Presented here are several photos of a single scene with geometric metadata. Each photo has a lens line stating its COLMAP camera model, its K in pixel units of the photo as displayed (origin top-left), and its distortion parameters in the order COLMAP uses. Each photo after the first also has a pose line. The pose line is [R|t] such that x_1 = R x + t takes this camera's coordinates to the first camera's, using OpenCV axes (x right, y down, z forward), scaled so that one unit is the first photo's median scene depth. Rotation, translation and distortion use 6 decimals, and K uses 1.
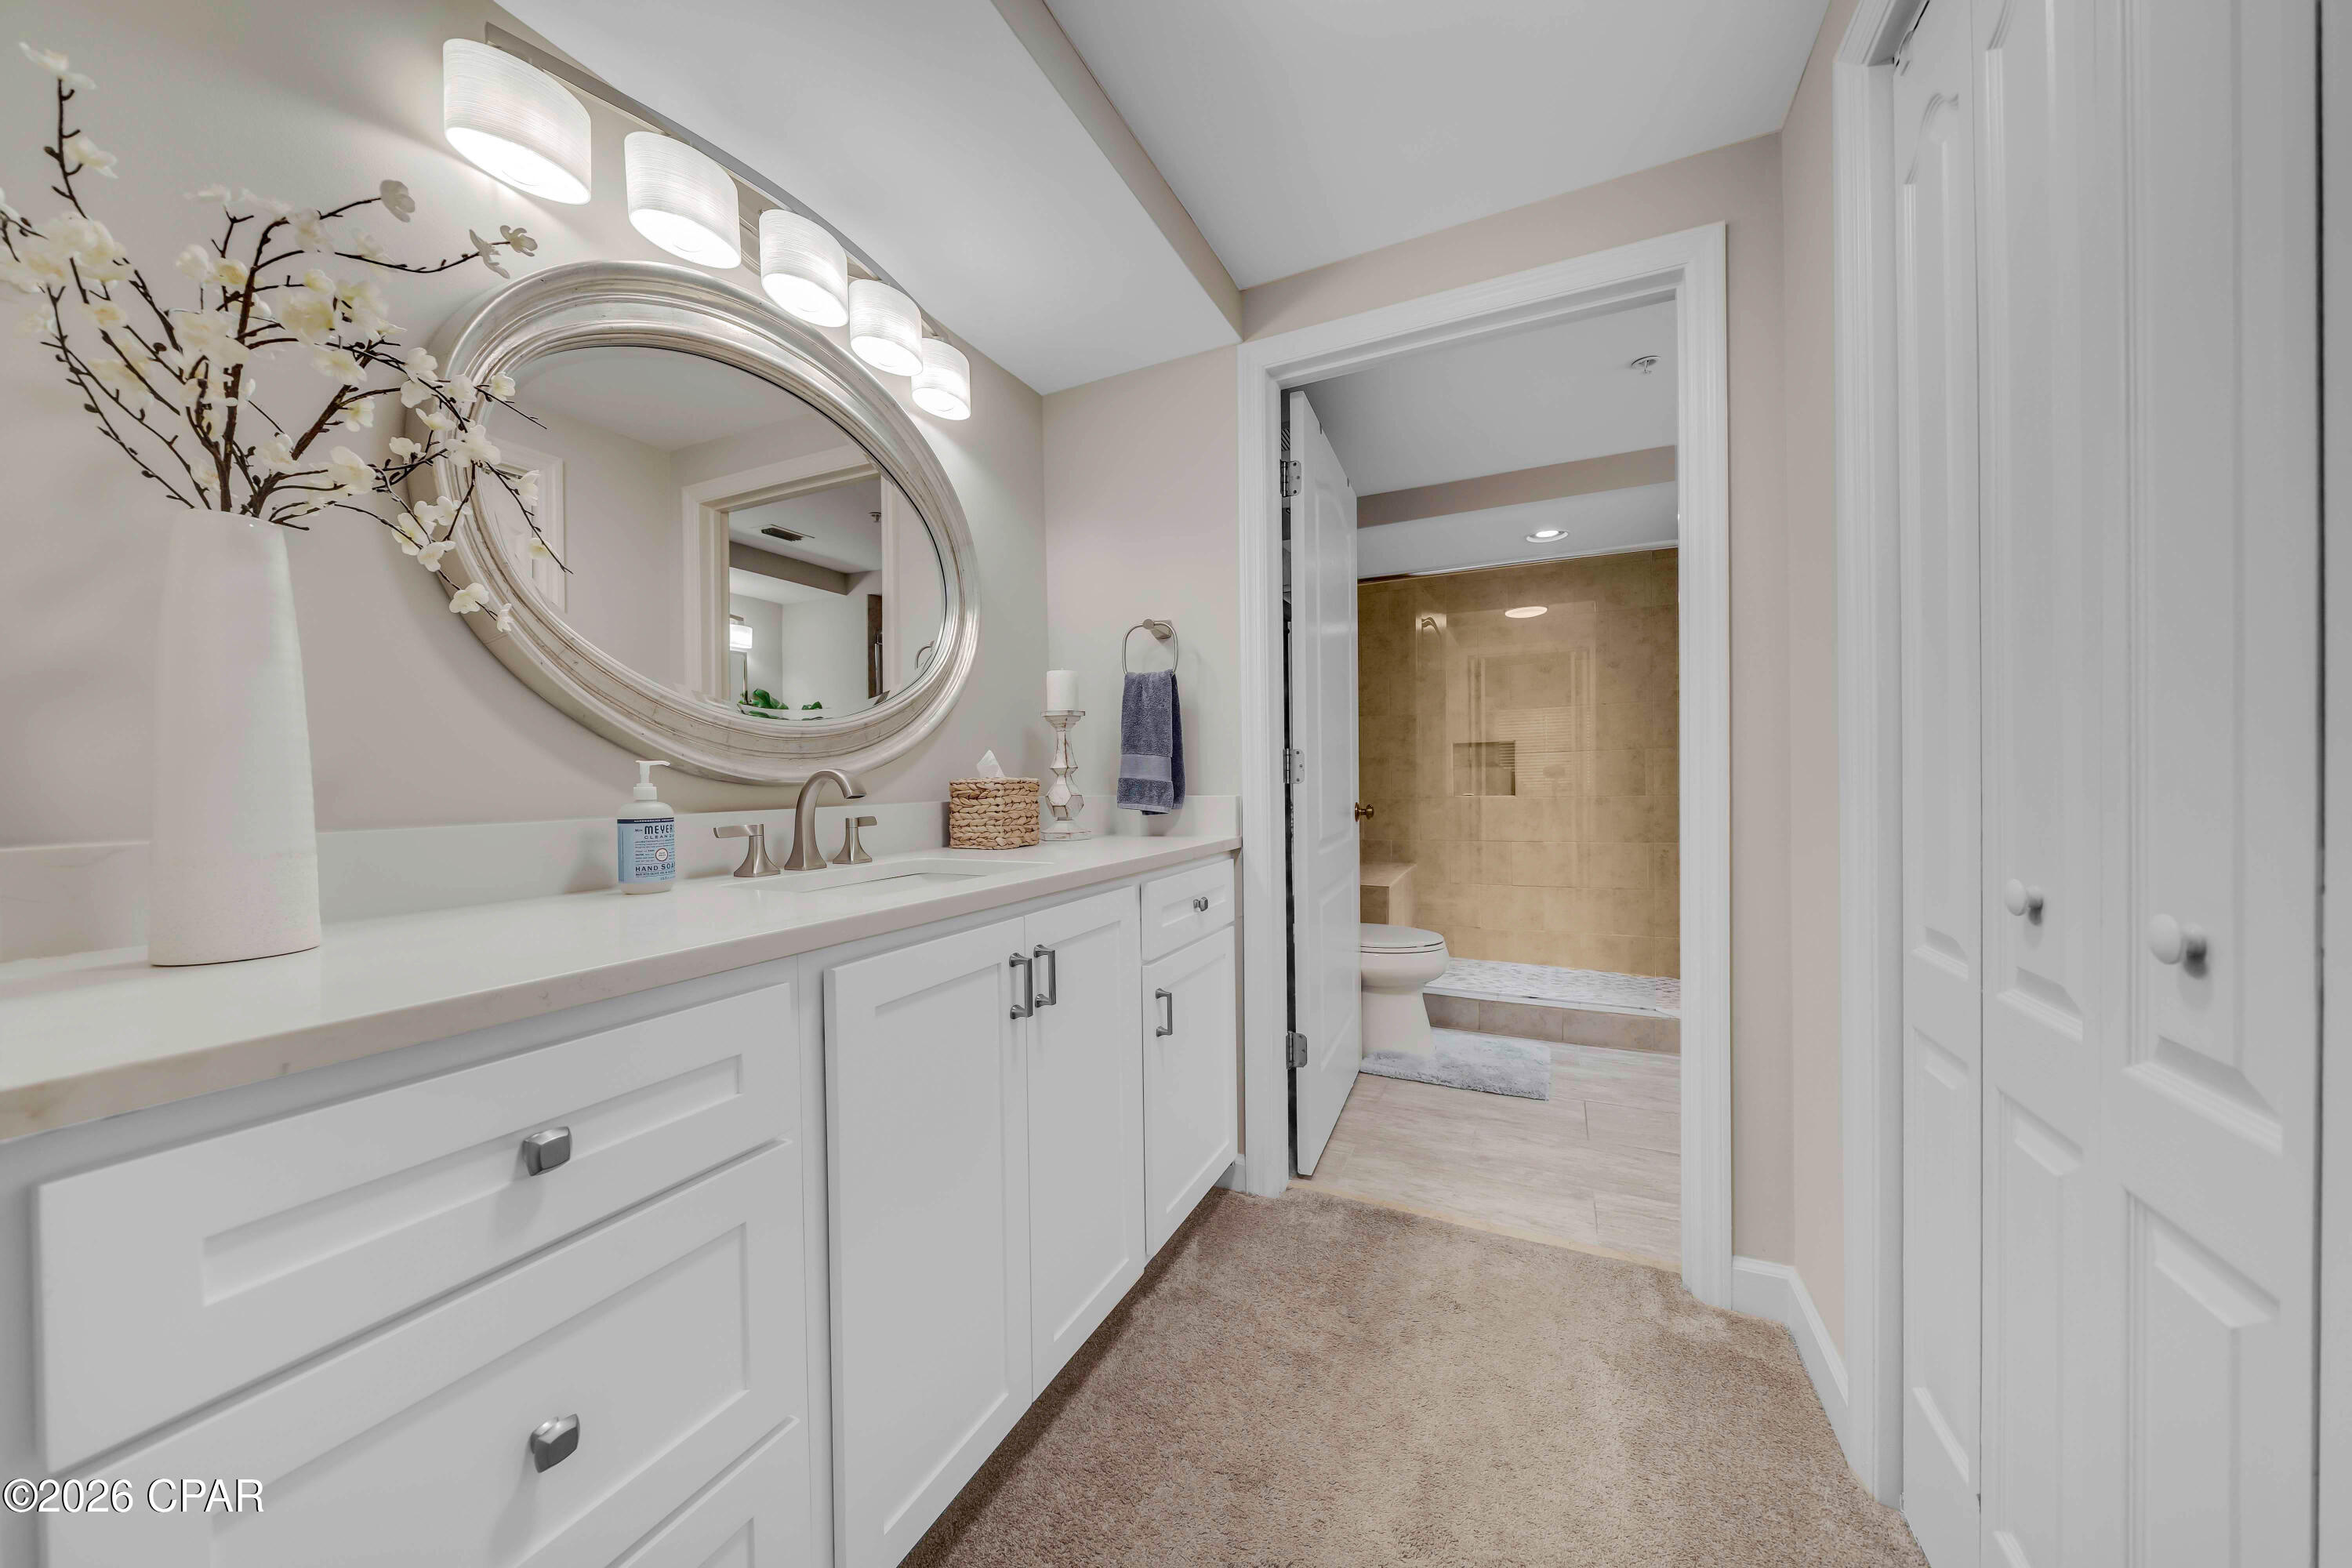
lens RADIAL K [[808.8, 0, 1162.2], [0, 808.8, 785.6], [0, 0, 1]] dist [-0.007545, 0.001613]
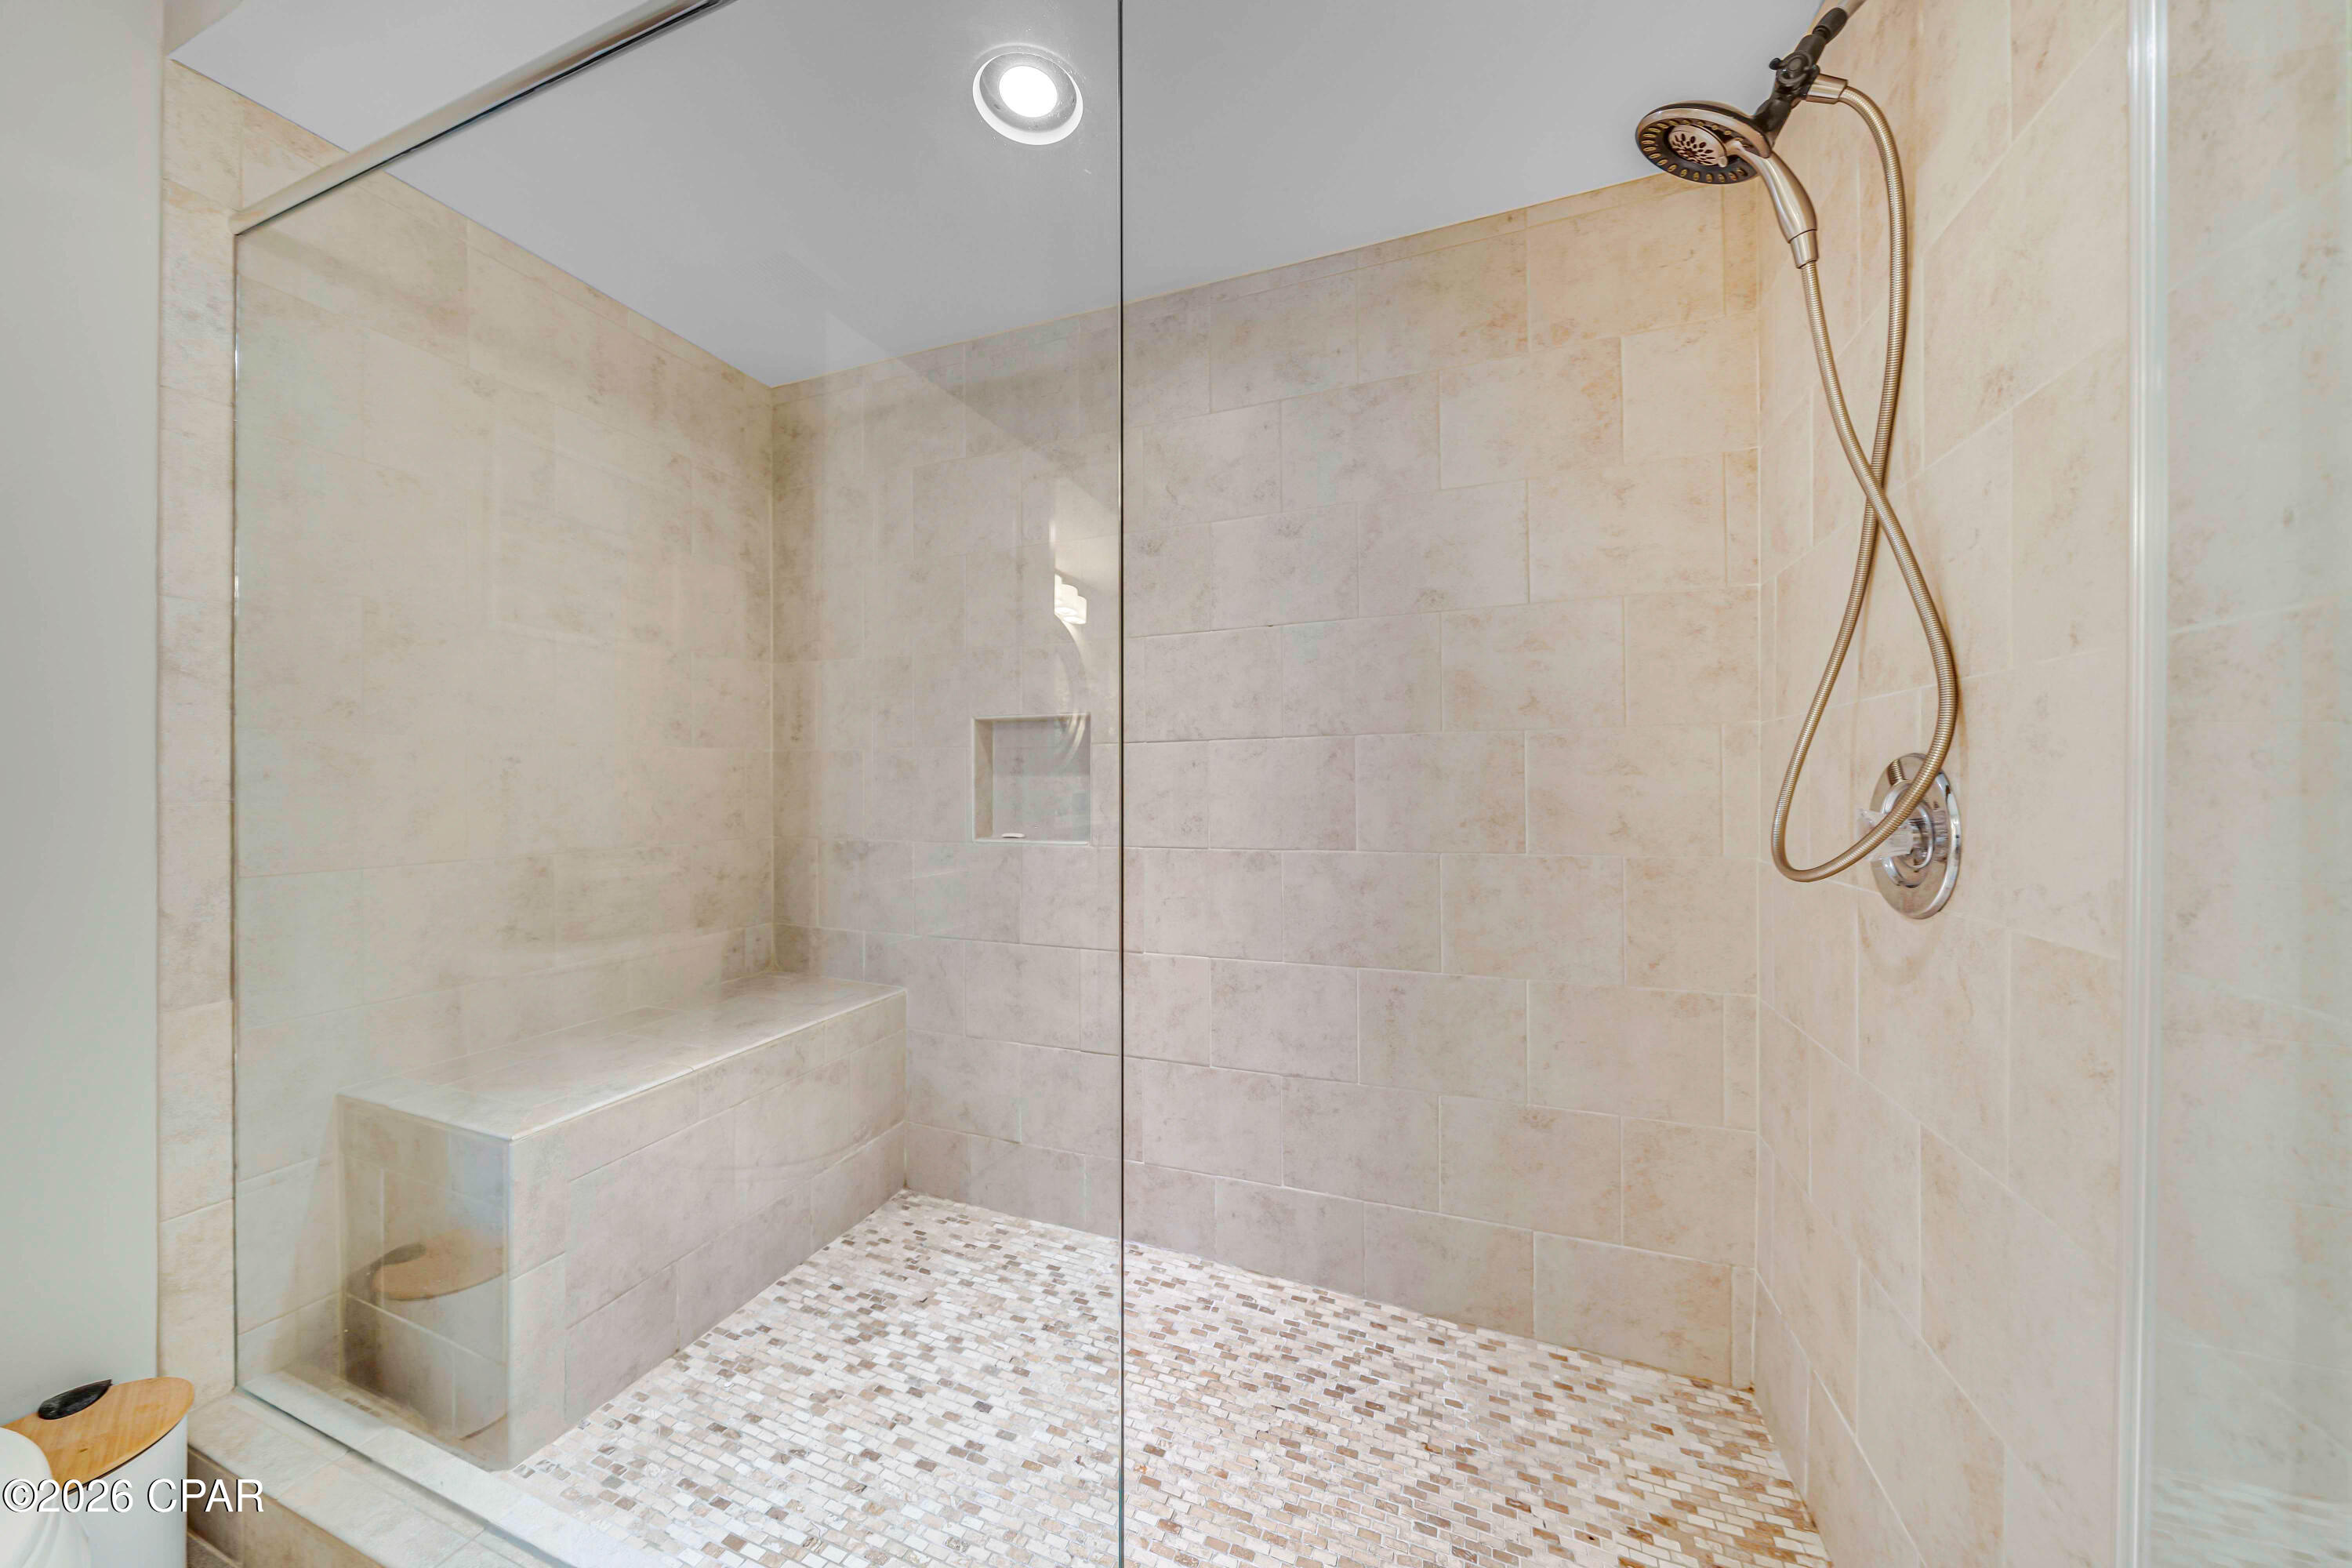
lens RADIAL K [[805.6, 0, 1167.5], [0, 805.6, 783.9], [0, 0, 1]] dist [-0.001046, 0.000015]
pose [[0.996448, 0.015559, 0.082762, 0.464803], [-0.014688, 0.999830, -0.011127, -0.015096], [-0.082922, 0.009872, 0.996507, 0.595226]]
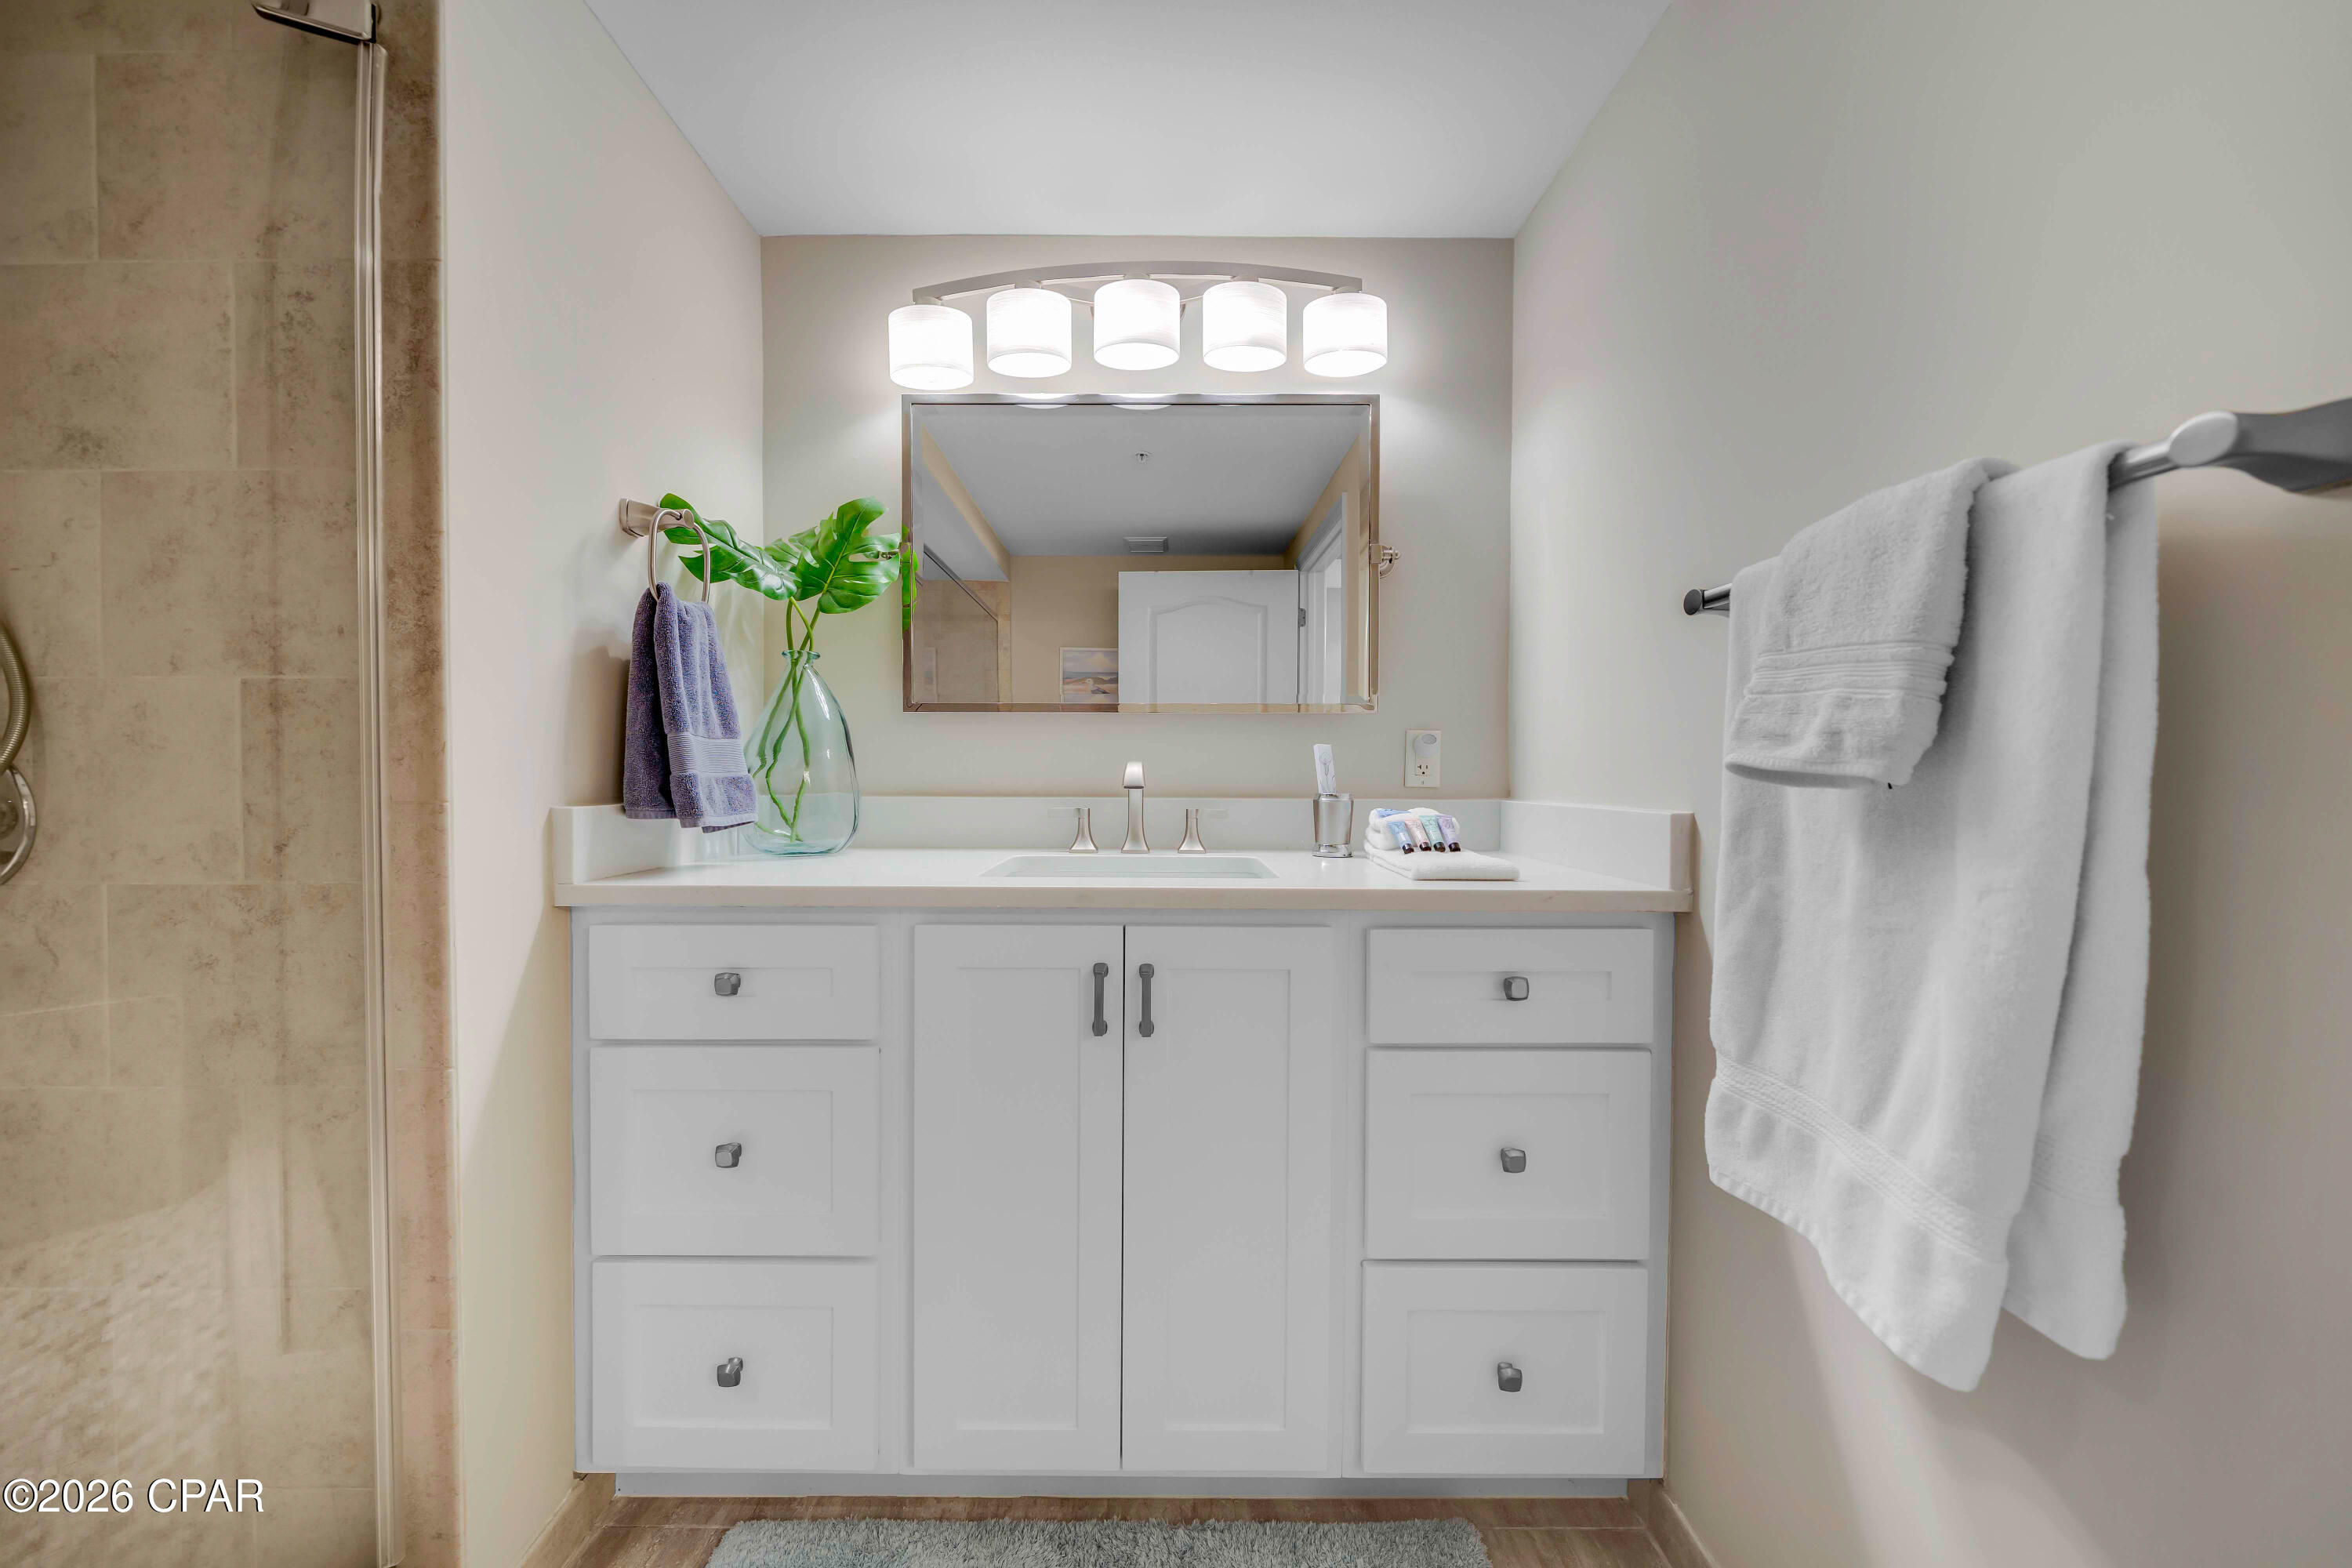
lens RADIAL K [[808.8, 0, 1162.2], [0, 808.8, 785.6], [0, 0, 1]] dist [-0.007545, 0.001613]
pose [[-0.434781, 0.002401, 0.900533, 0.332502], [0.017967, 0.999821, 0.006008, -0.011002], [-0.900357, 0.018792, -0.434746, 0.588371]]
